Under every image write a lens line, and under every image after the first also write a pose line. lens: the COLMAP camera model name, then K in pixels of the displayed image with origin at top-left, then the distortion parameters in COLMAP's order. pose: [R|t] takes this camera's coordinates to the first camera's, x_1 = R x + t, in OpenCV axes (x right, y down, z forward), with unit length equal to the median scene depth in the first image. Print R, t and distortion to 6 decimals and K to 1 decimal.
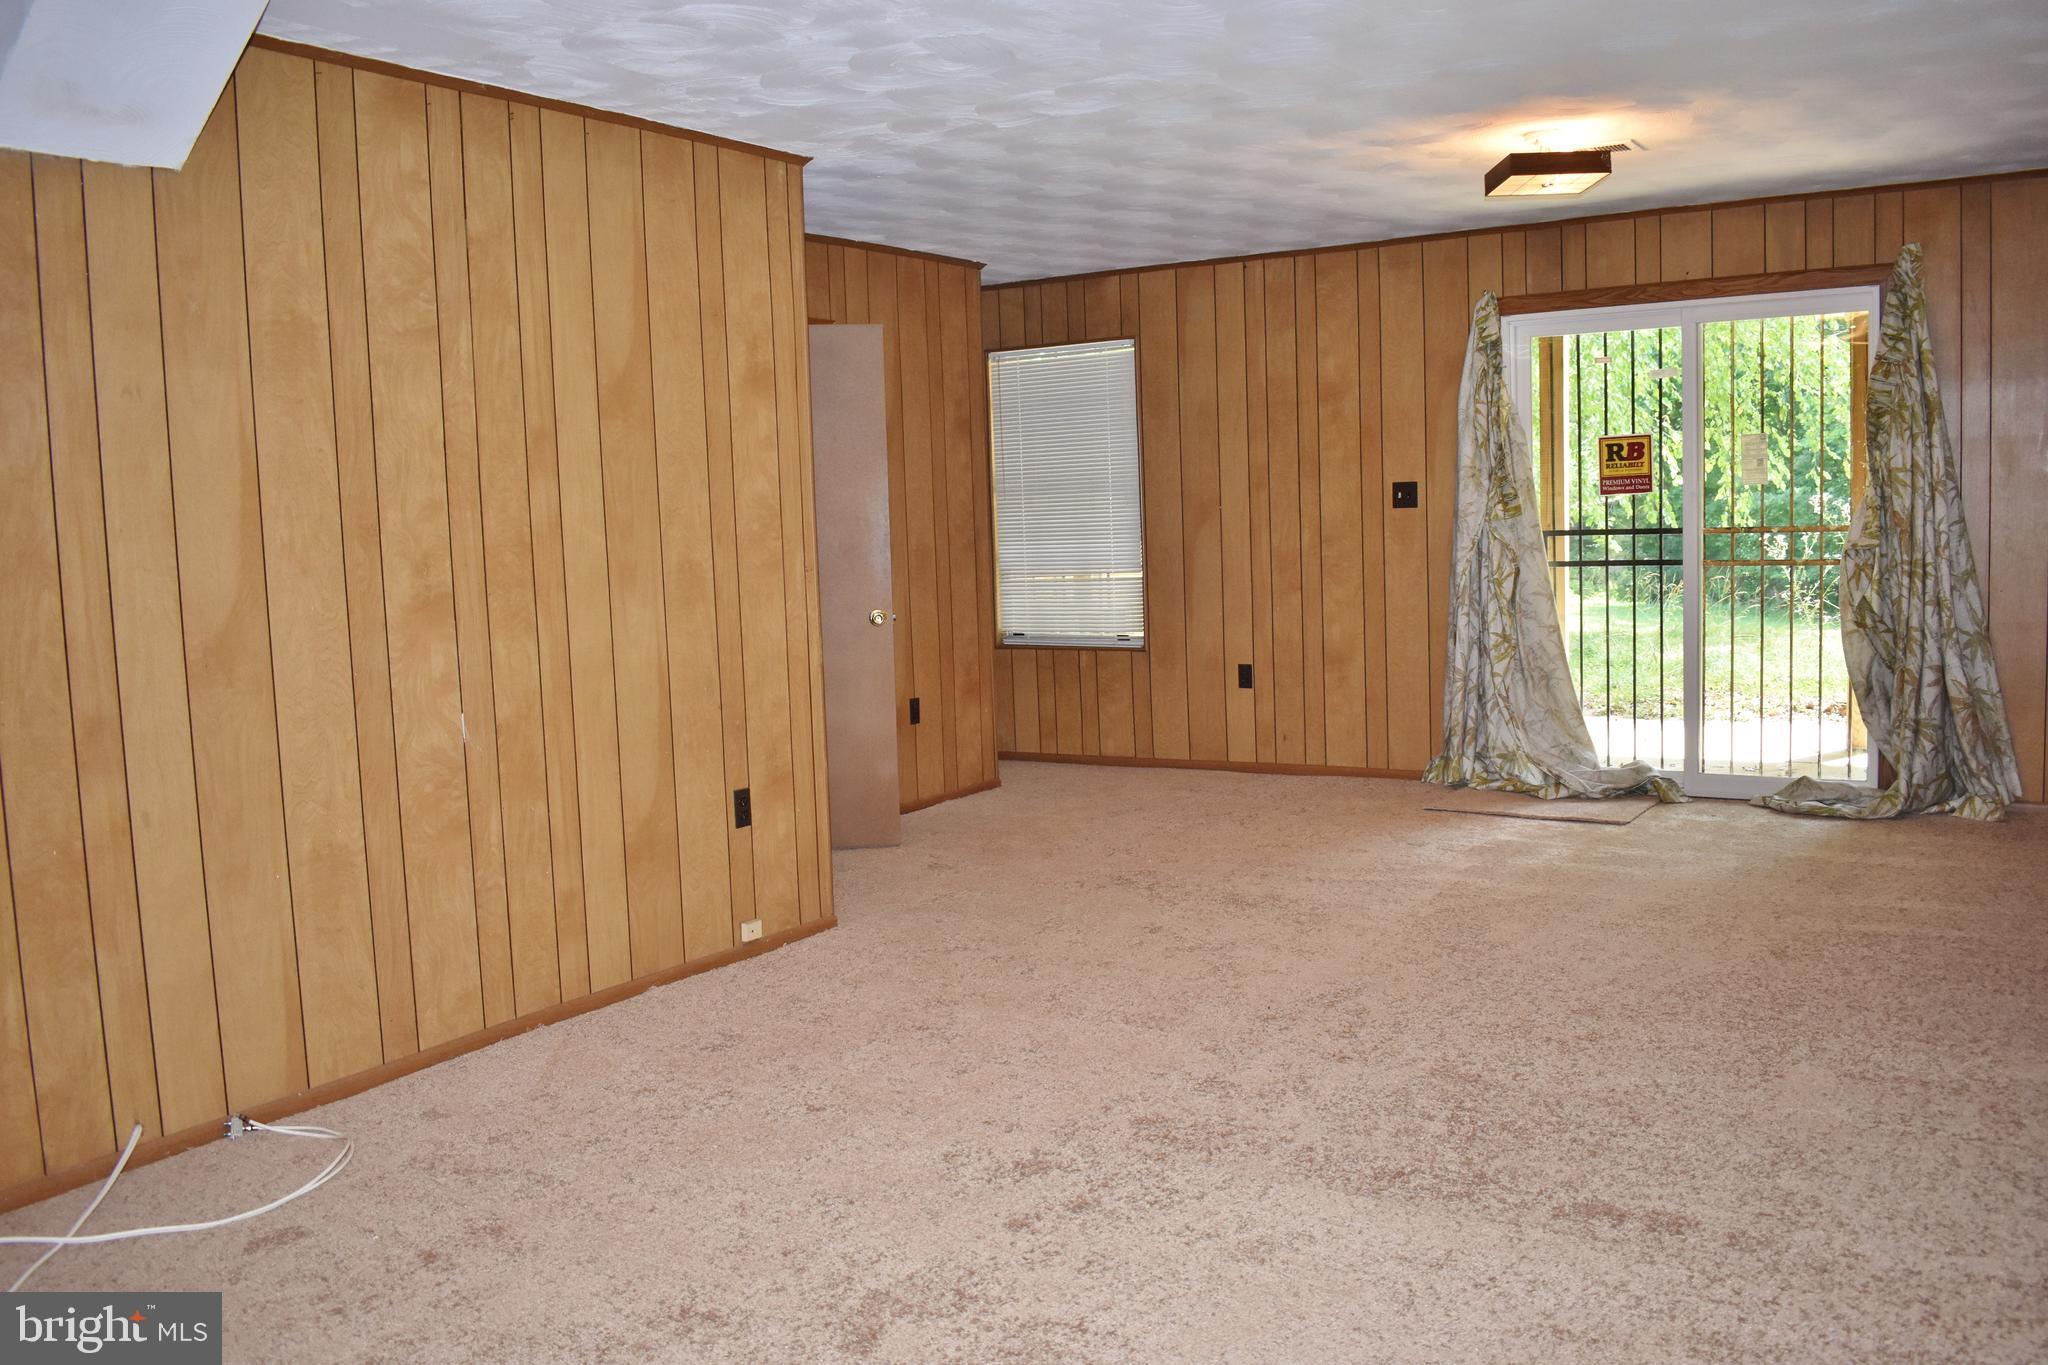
lens RADIAL K [[1701.8, 0, 1024.0], [0, 1701.8, 682.5], [0, 0, 1]] dist [-0.068846, 0.003731]
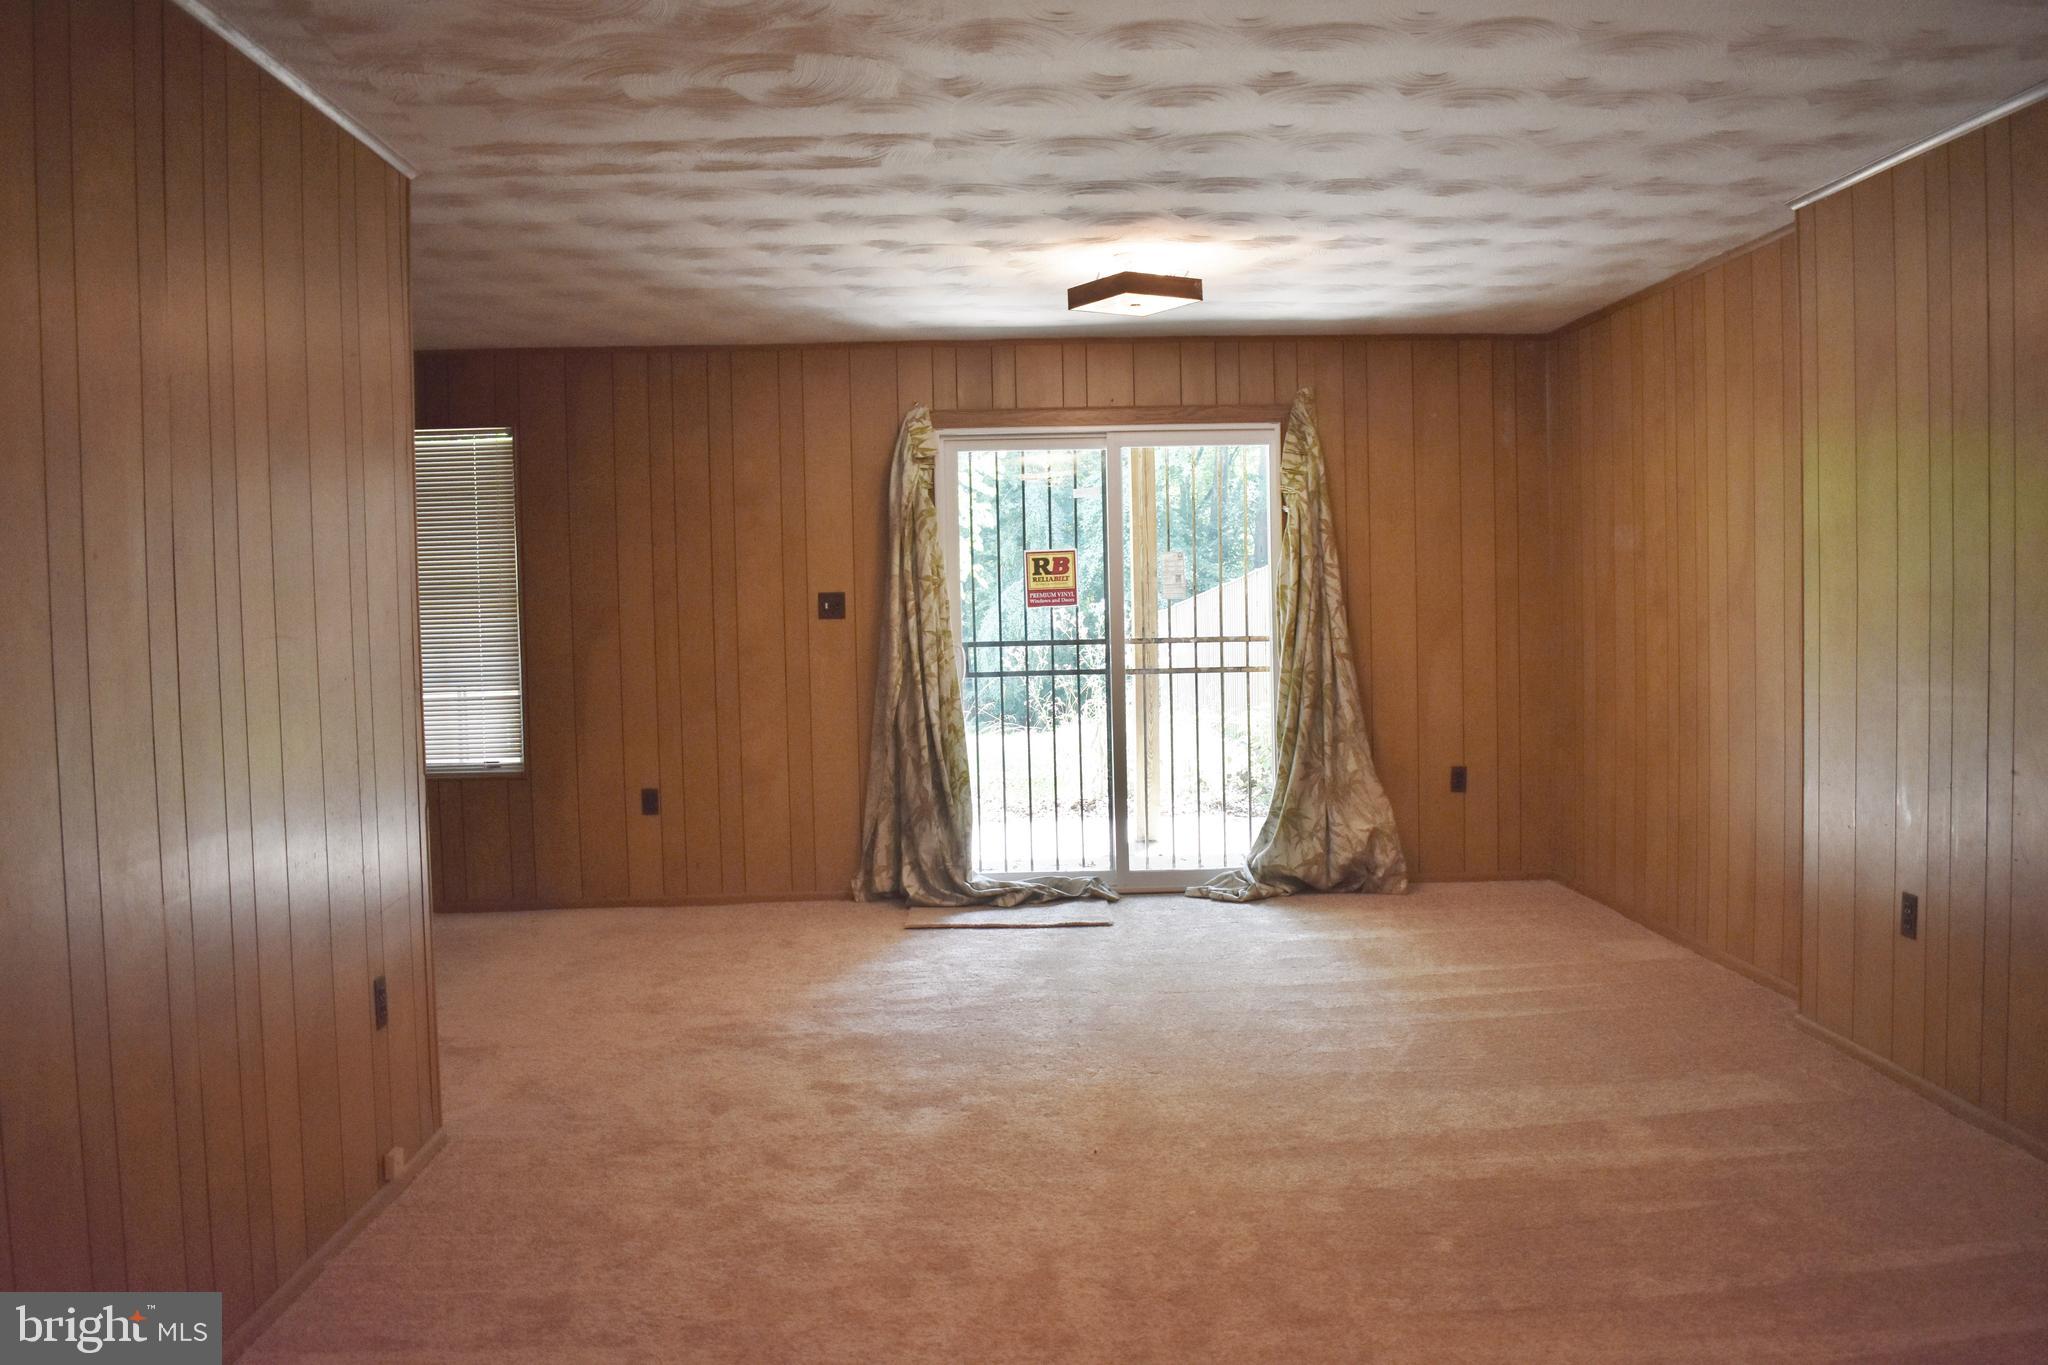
lens RADIAL K [[1701.8, 0, 1024.0], [0, 1701.8, 682.5], [0, 0, 1]] dist [-0.068846, 0.003731]
pose [[0.820945, -0.011199, 0.570897, -0.256174], [0.050649, 0.997295, -0.053269, -0.010016], [-0.568757, 0.072646, 0.819291, 0.152849]]
